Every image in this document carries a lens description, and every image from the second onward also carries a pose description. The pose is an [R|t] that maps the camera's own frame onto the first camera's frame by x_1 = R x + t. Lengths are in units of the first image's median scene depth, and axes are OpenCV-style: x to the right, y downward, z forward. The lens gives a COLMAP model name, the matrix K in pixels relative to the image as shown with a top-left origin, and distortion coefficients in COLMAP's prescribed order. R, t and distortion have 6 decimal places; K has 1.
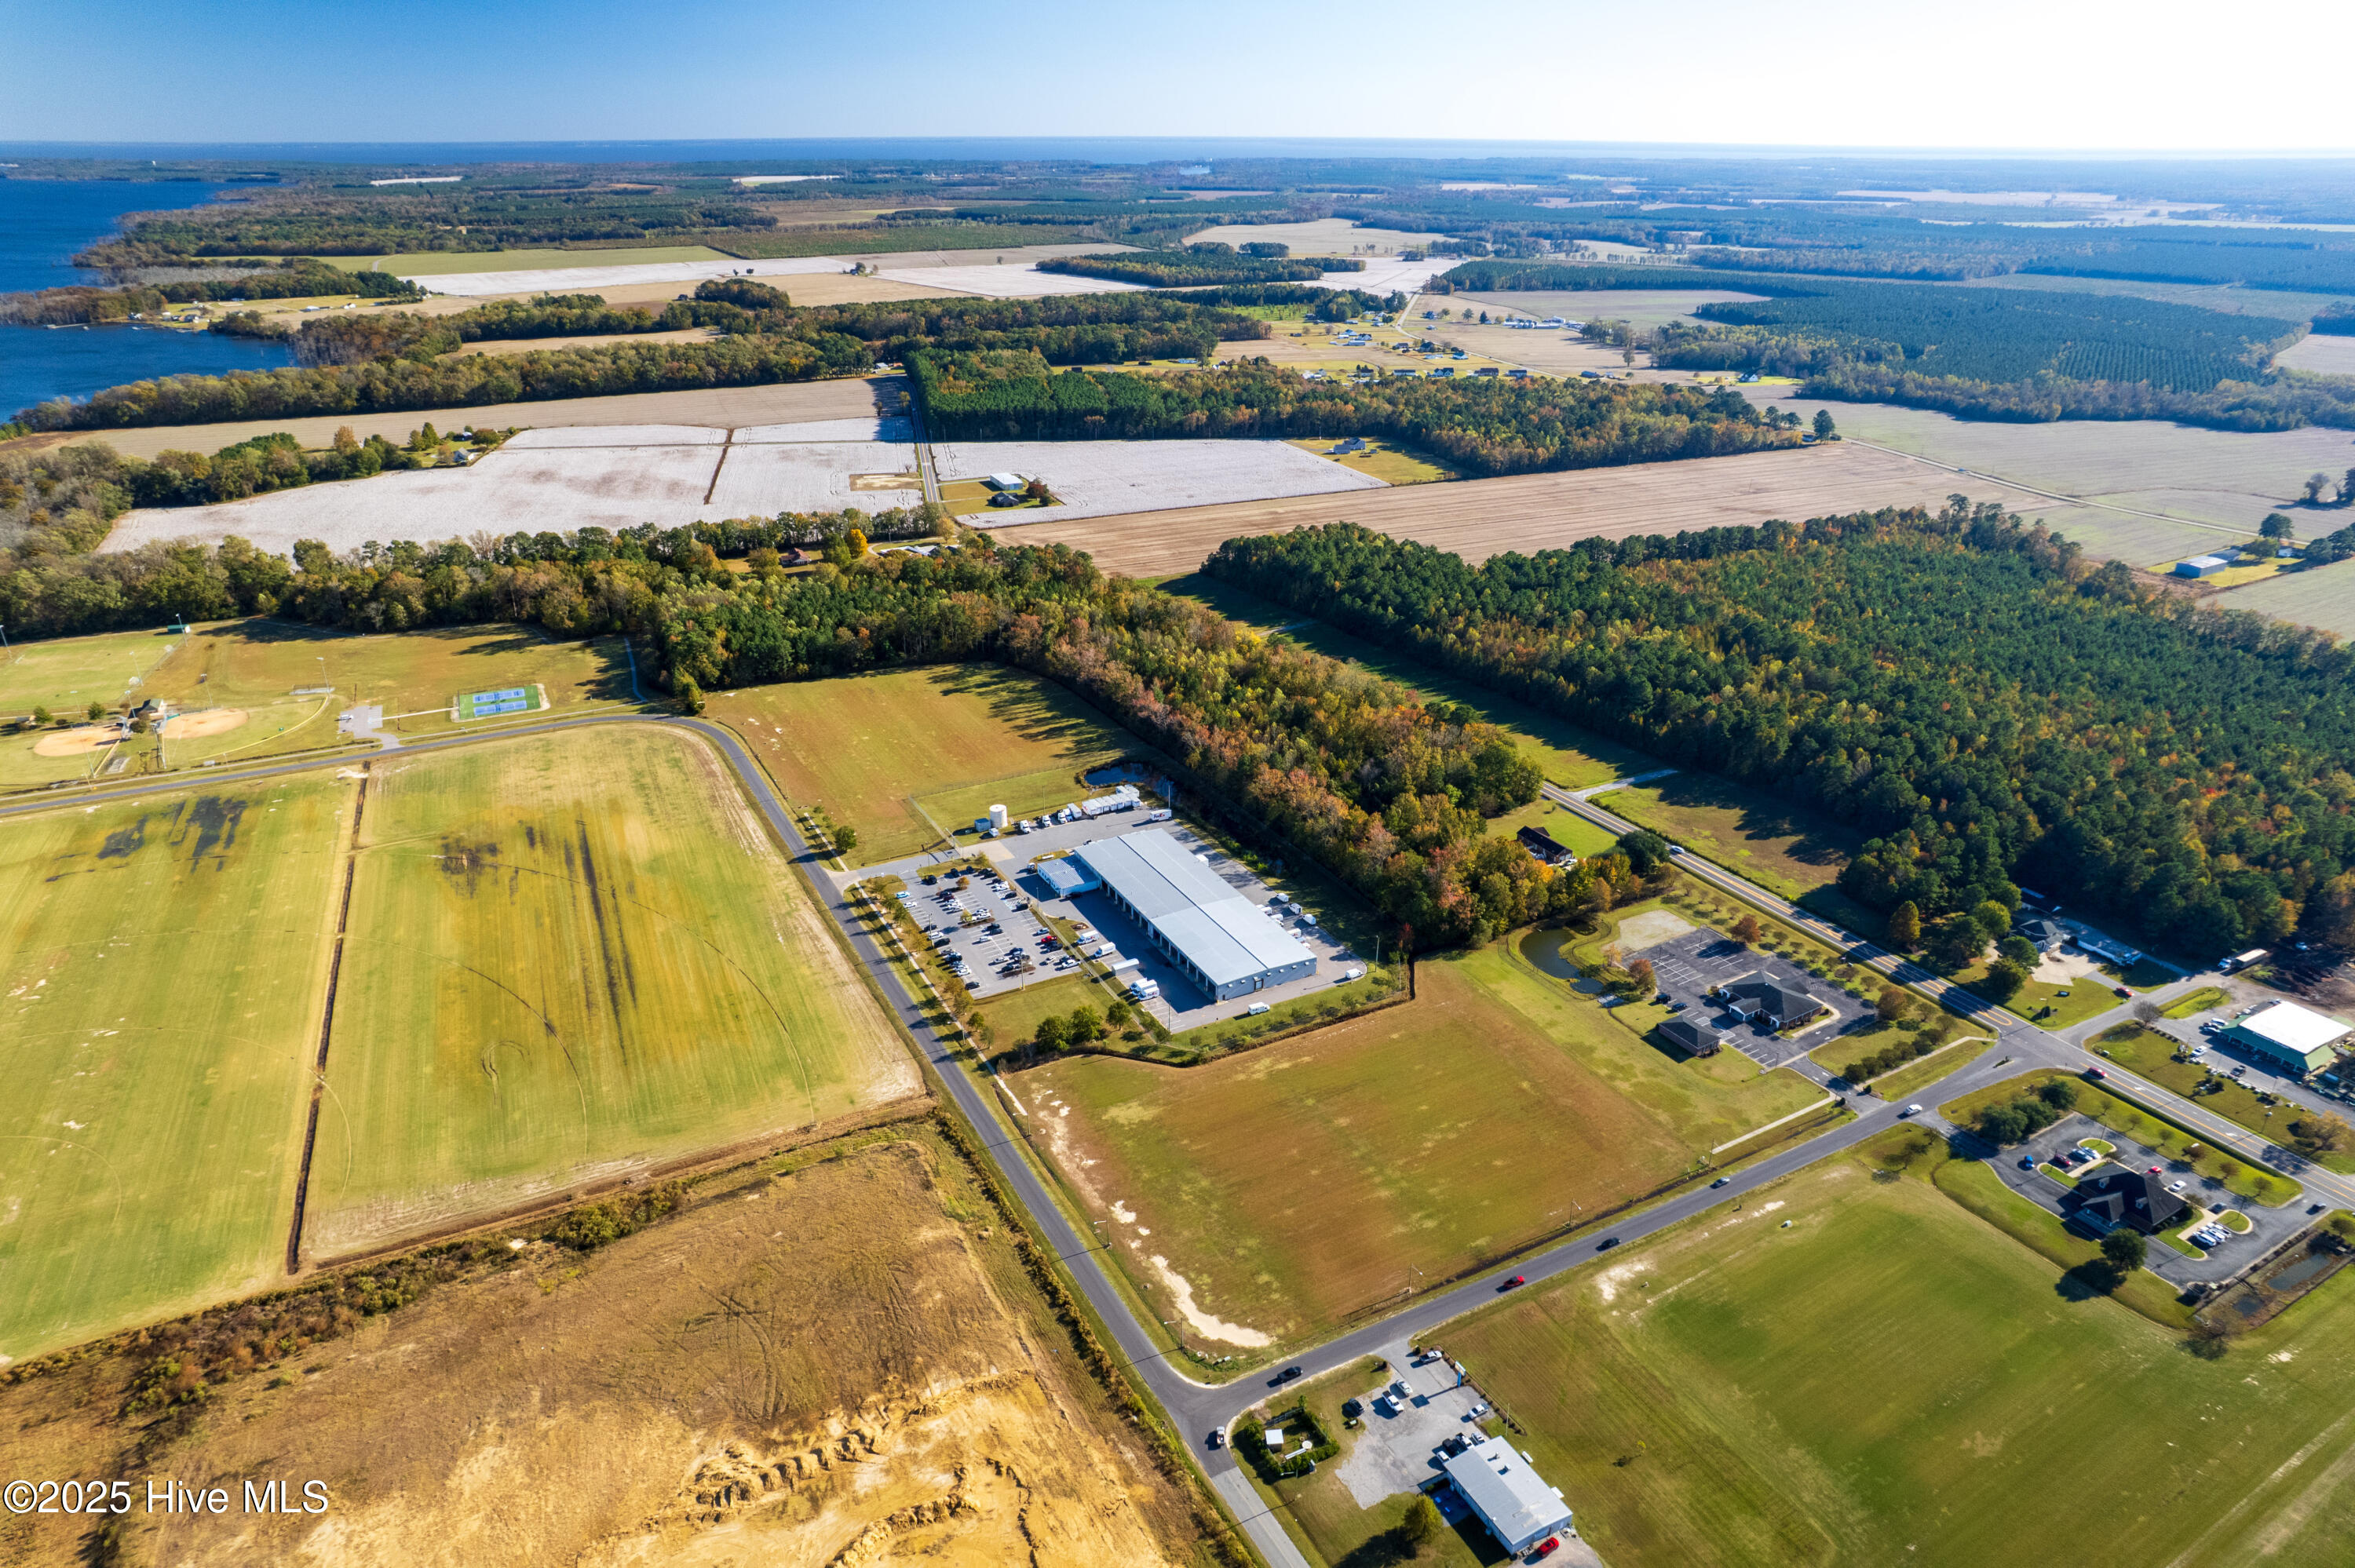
lens RADIAL K [[1507.1, 0, 1172.8], [0, 1507.1, 766.3], [0, 0, 1]] dist [-0.075286, 0.064534]
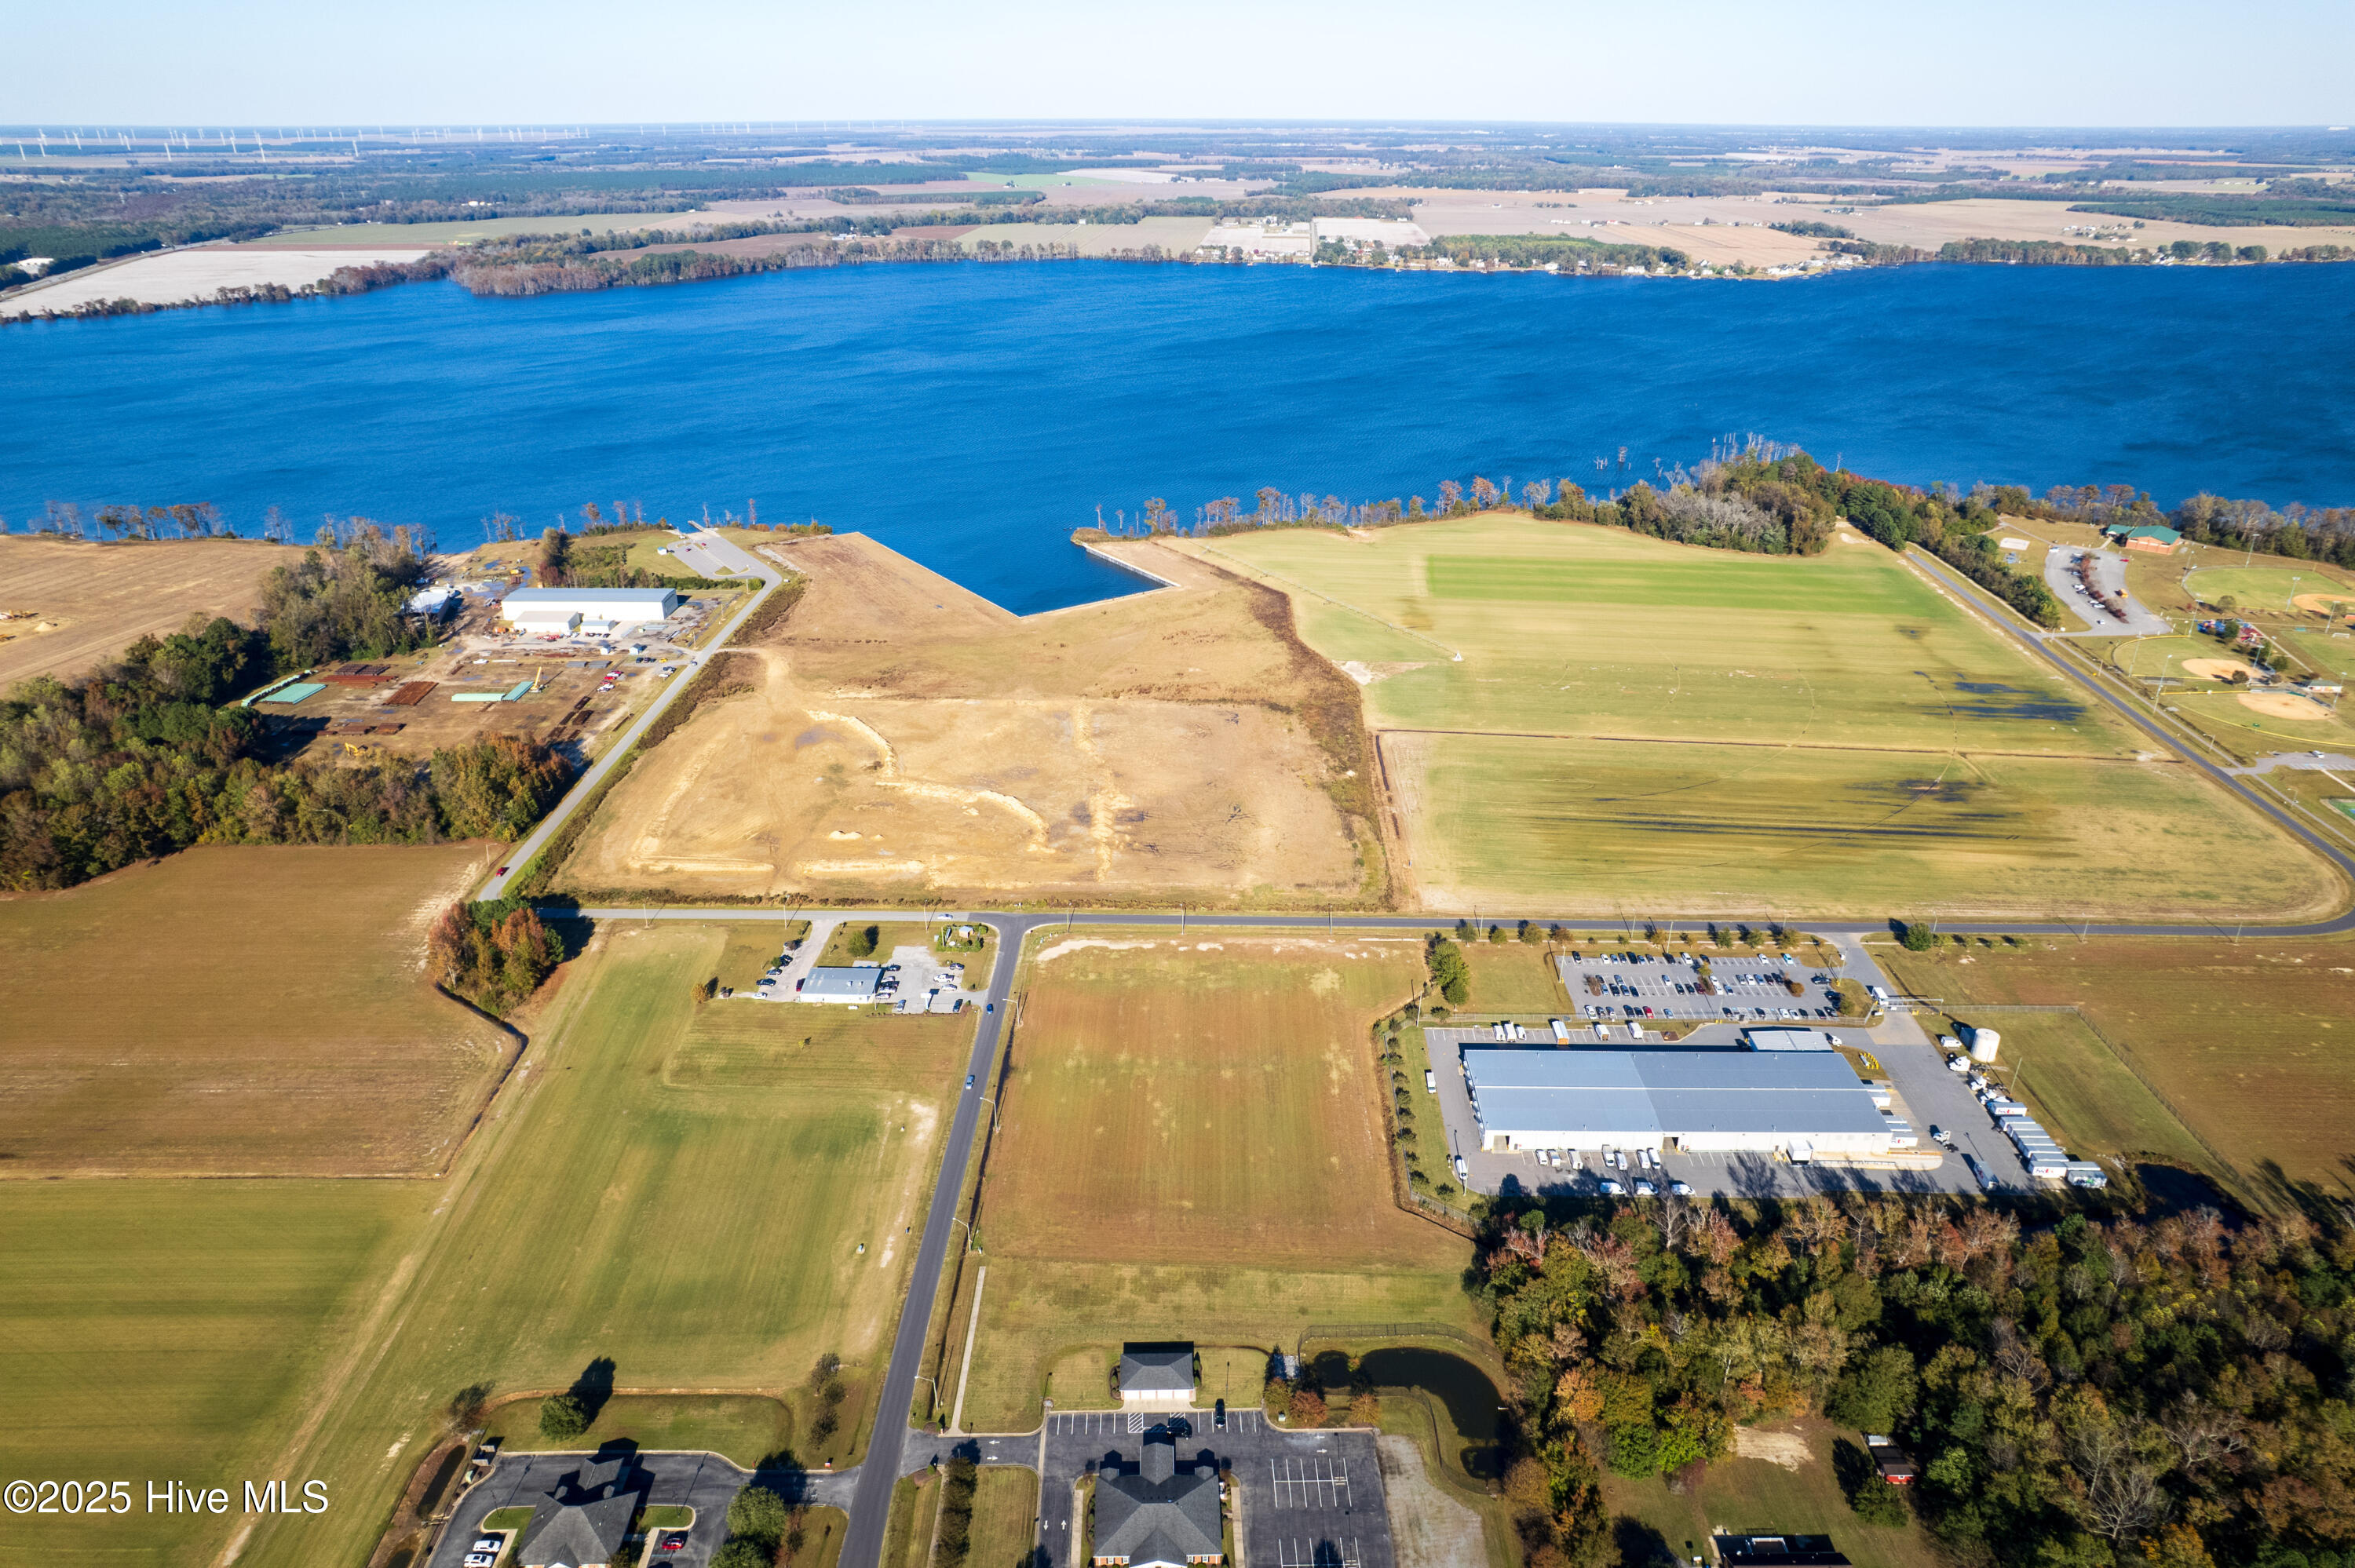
lens RADIAL K [[1507.1, 0, 1172.8], [0, 1507.1, 766.3], [0, 0, 1]] dist [-0.075286, 0.064534]
pose [[-0.494430, 0.350792, -0.795289, 0.629821], [-0.344064, 0.761234, 0.549675, -0.342839], [0.798222, 0.545406, -0.255682, 0.800979]]
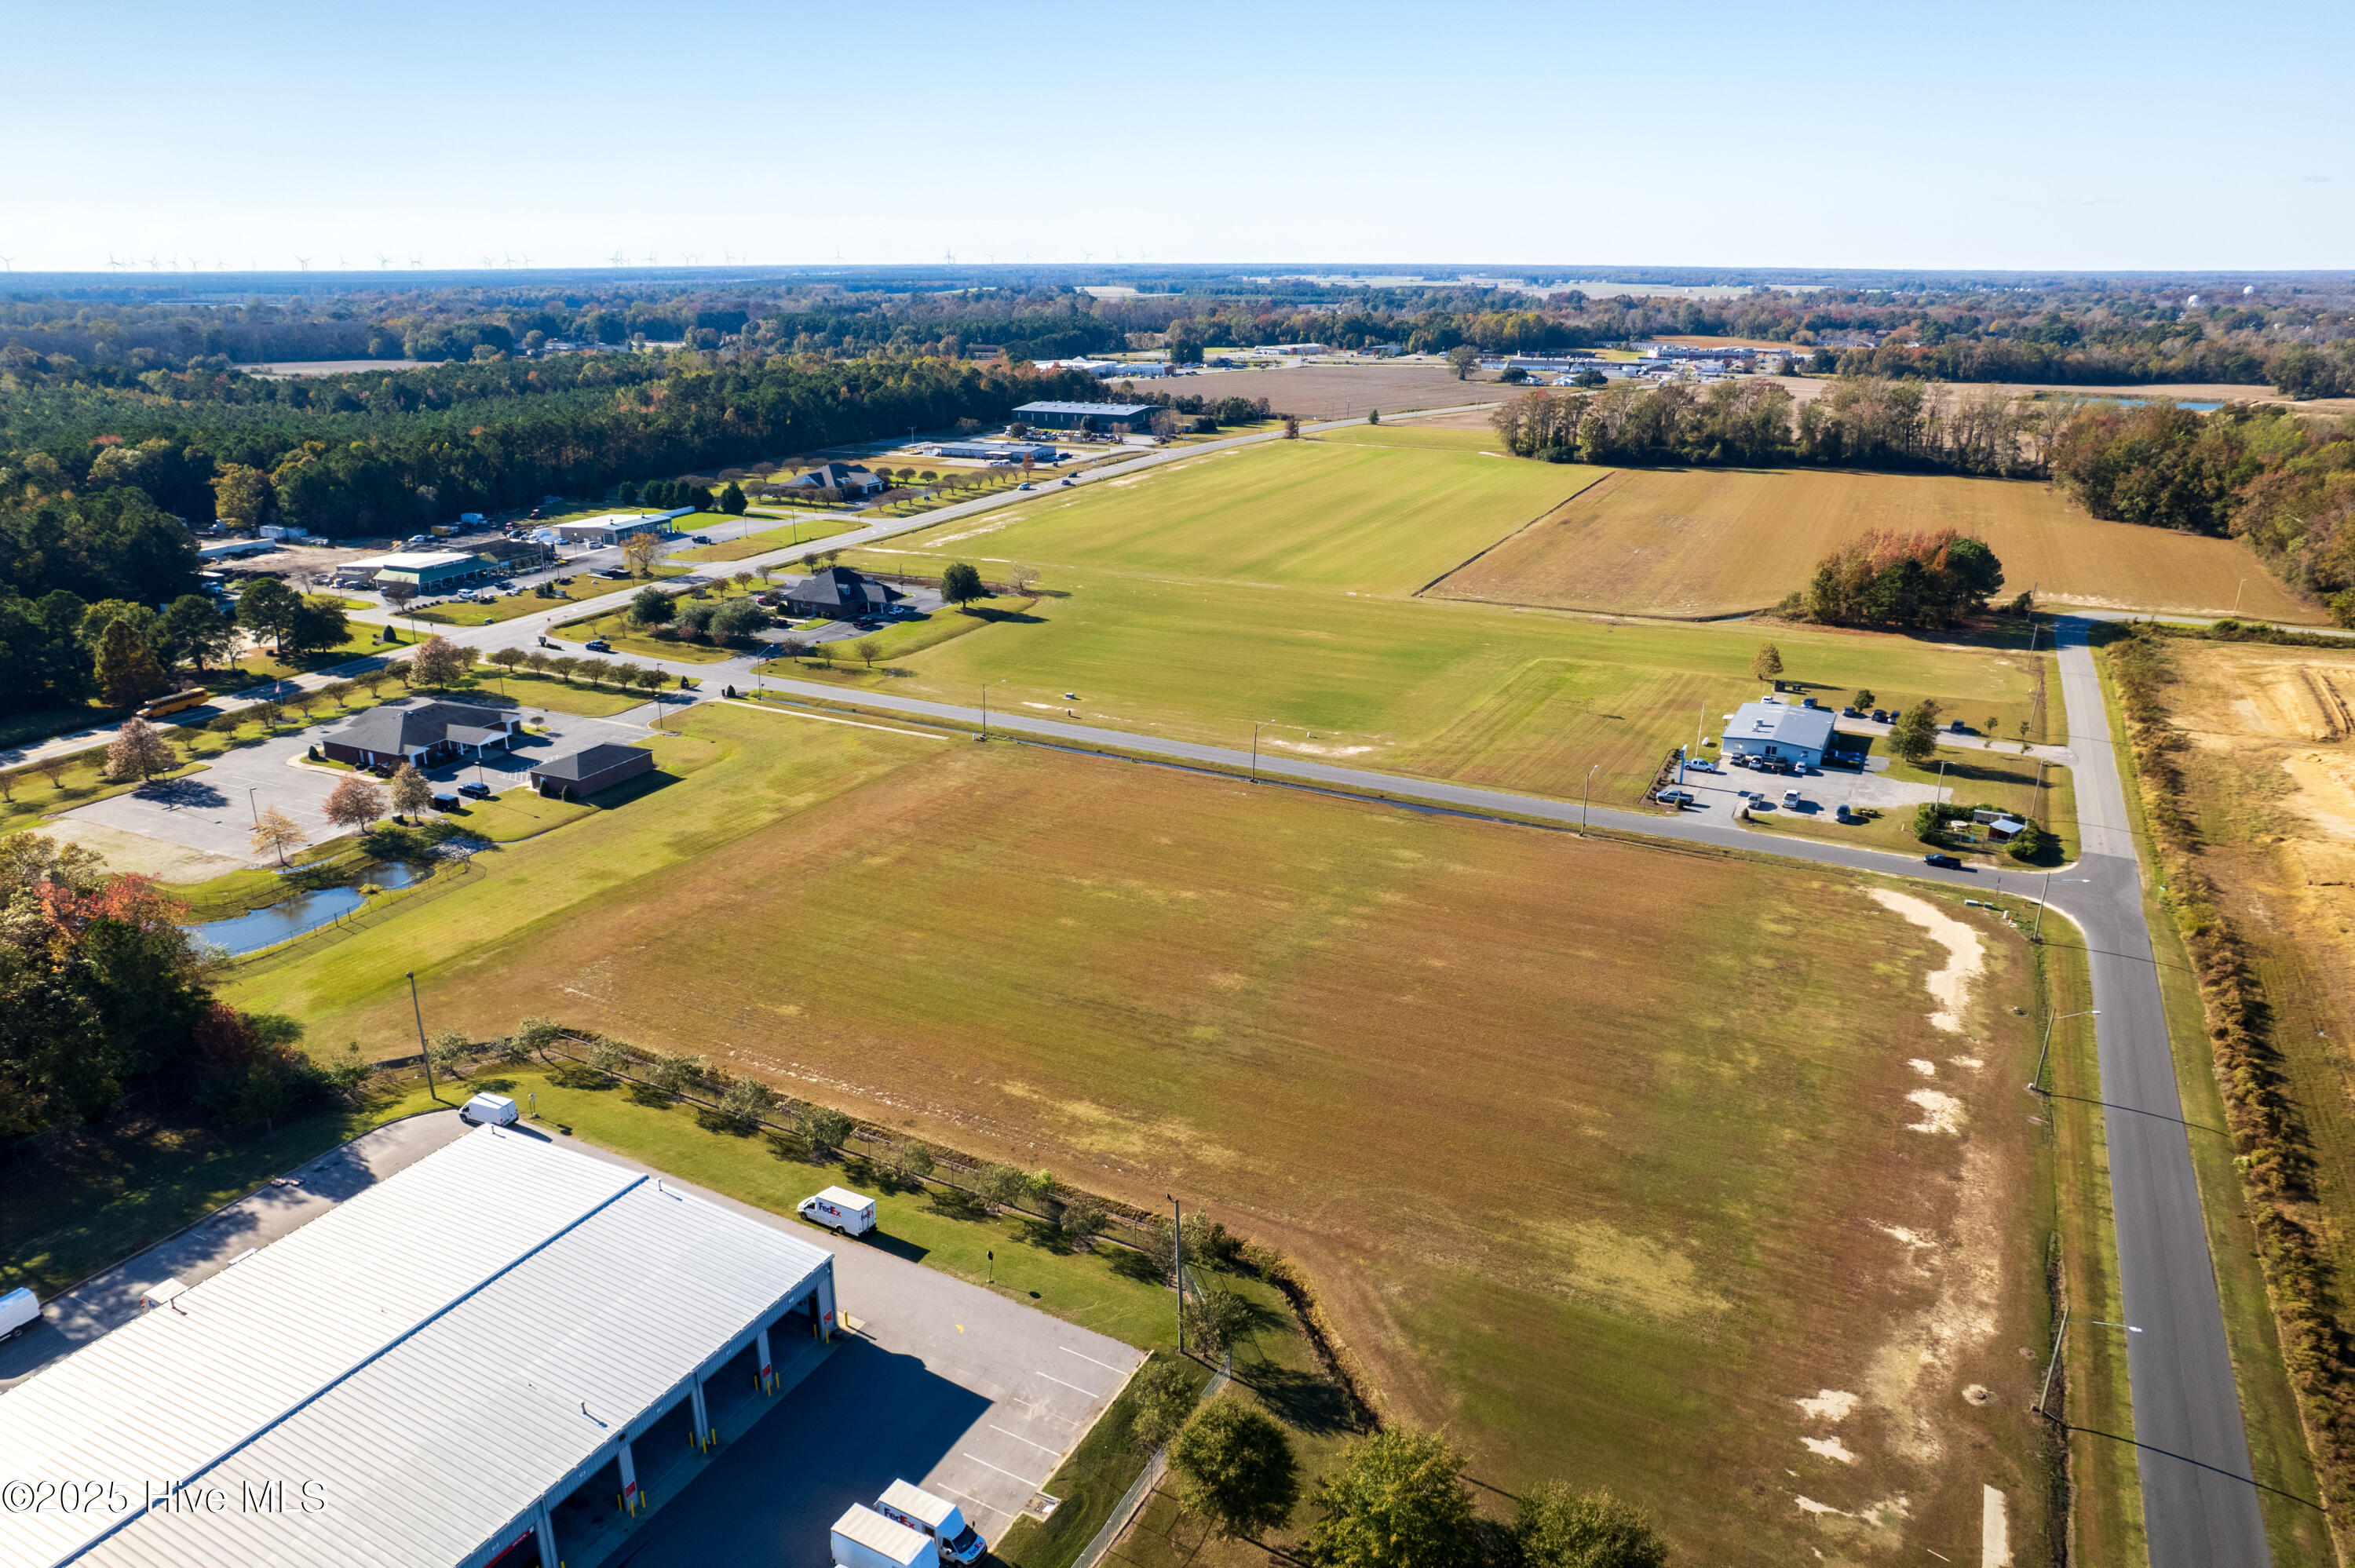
lens RADIAL K [[1551.3, 0, 1172.7], [0, 1551.3, 779.1], [0, 0, 1]] dist [-0.078523, 0.071168]
pose [[-0.559605, -0.265639, 0.785034, -0.130989], [0.328390, 0.798631, 0.504330, -0.010340], [-0.760922, 0.540023, -0.359685, 0.807916]]
